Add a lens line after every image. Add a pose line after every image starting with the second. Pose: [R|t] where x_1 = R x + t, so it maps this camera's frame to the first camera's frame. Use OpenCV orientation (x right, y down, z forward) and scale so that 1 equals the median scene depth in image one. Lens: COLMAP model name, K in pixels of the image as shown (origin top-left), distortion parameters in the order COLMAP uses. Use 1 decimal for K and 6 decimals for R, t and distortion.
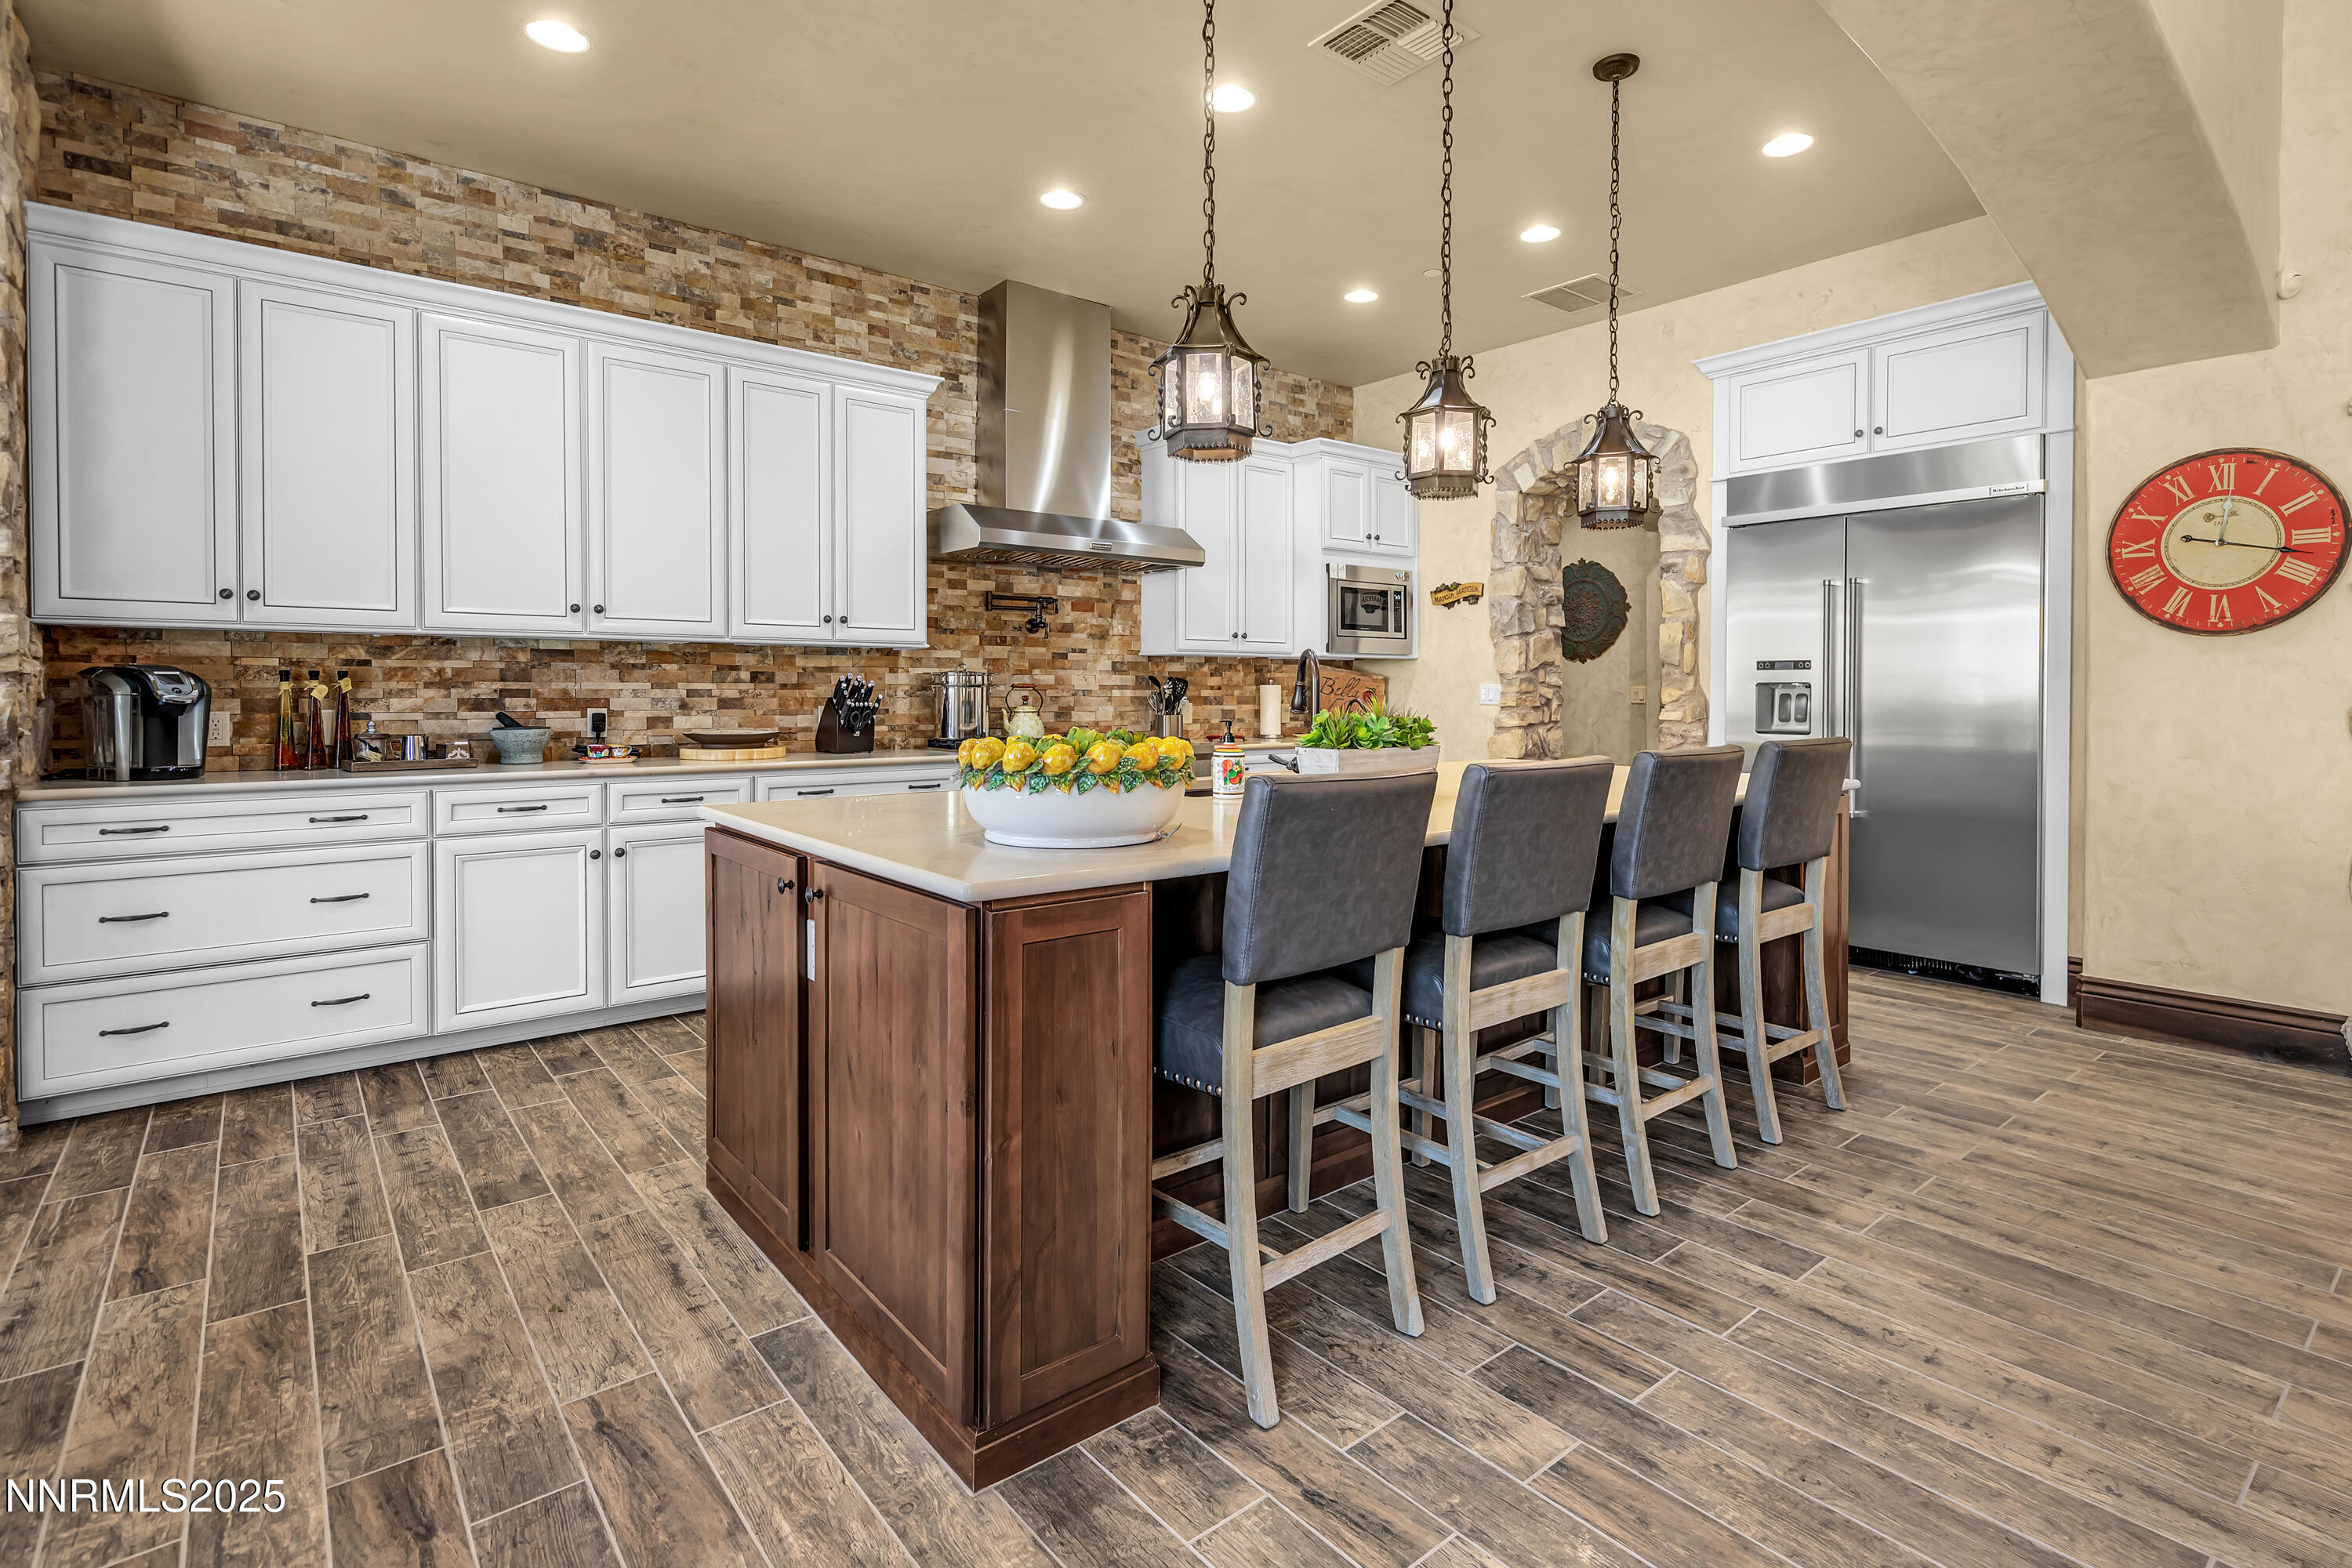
lens RADIAL K [[1117.2, 0, 1148.1], [0, 1117.2, 702.0], [0, 0, 1]] dist [0.004394, -0.000630]
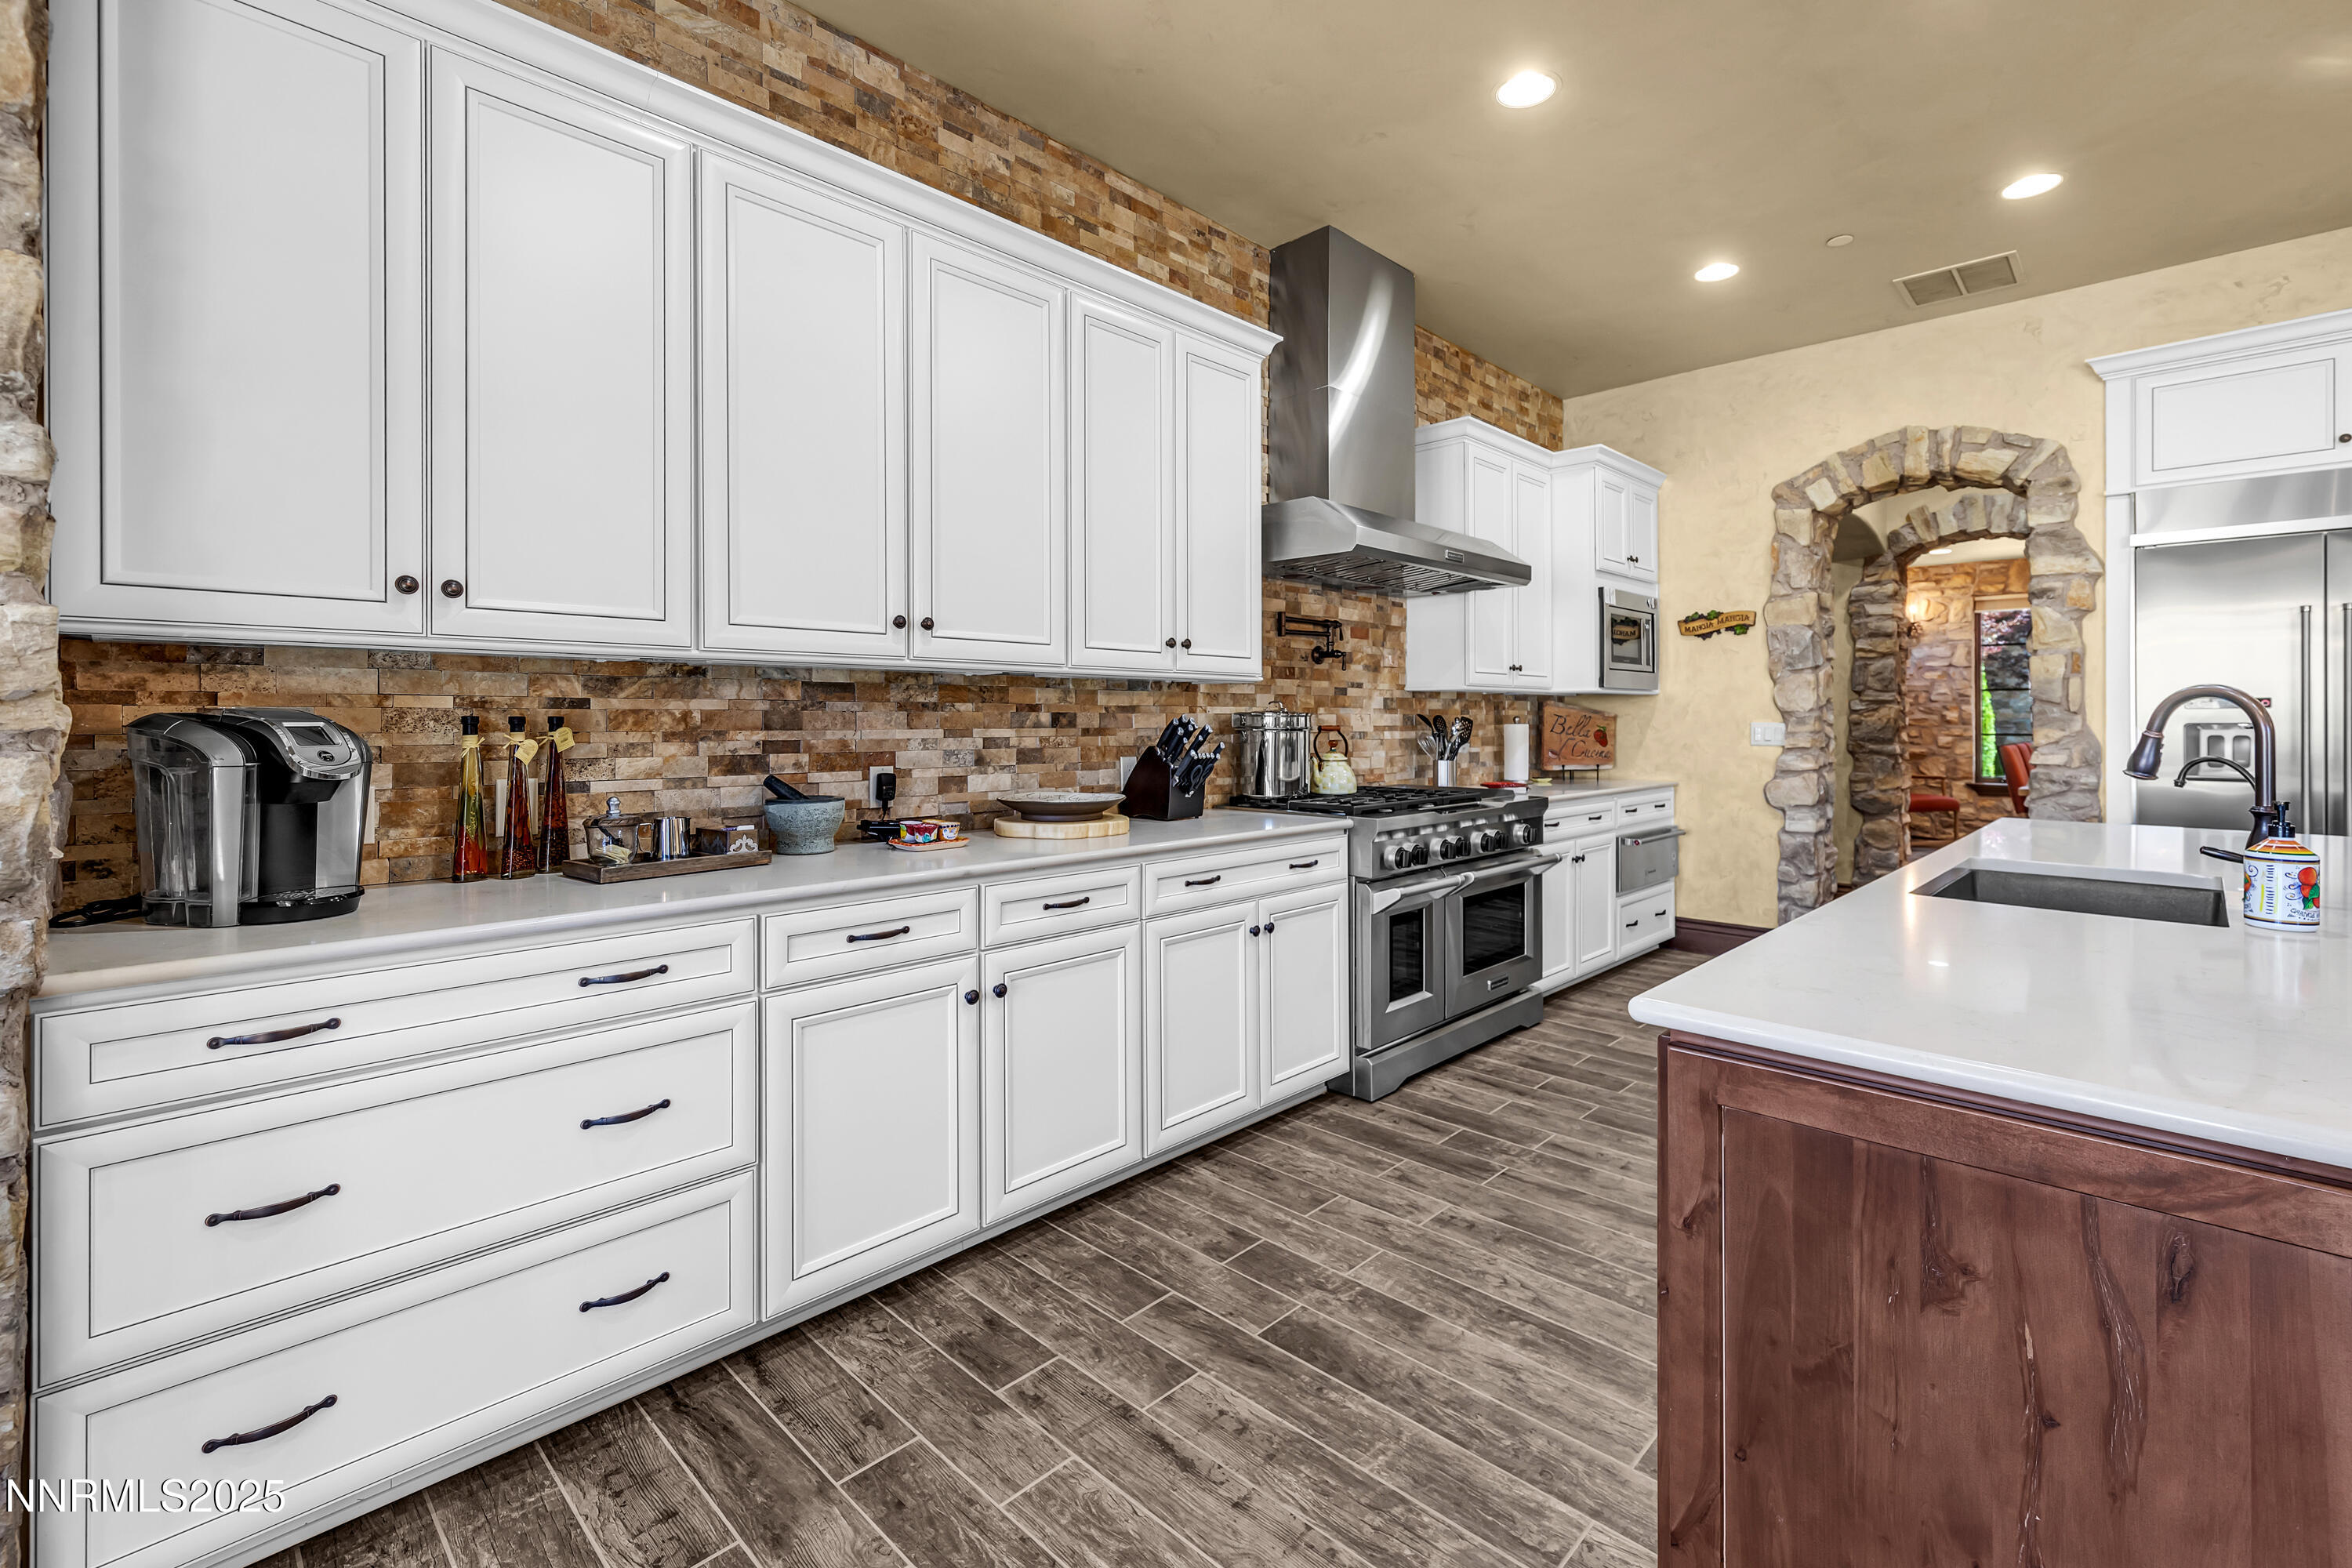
lens RADIAL K [[1022.9, 0, 1170.6], [0, 1022.9, 714.6], [0, 0, 1]] dist [0.006860, -0.000648]
pose [[0.991809, -0.002026, 0.127714, -0.385701], [0.004117, 0.999862, -0.016103, -0.015568], [-0.127663, 0.016497, 0.991680, 0.330415]]
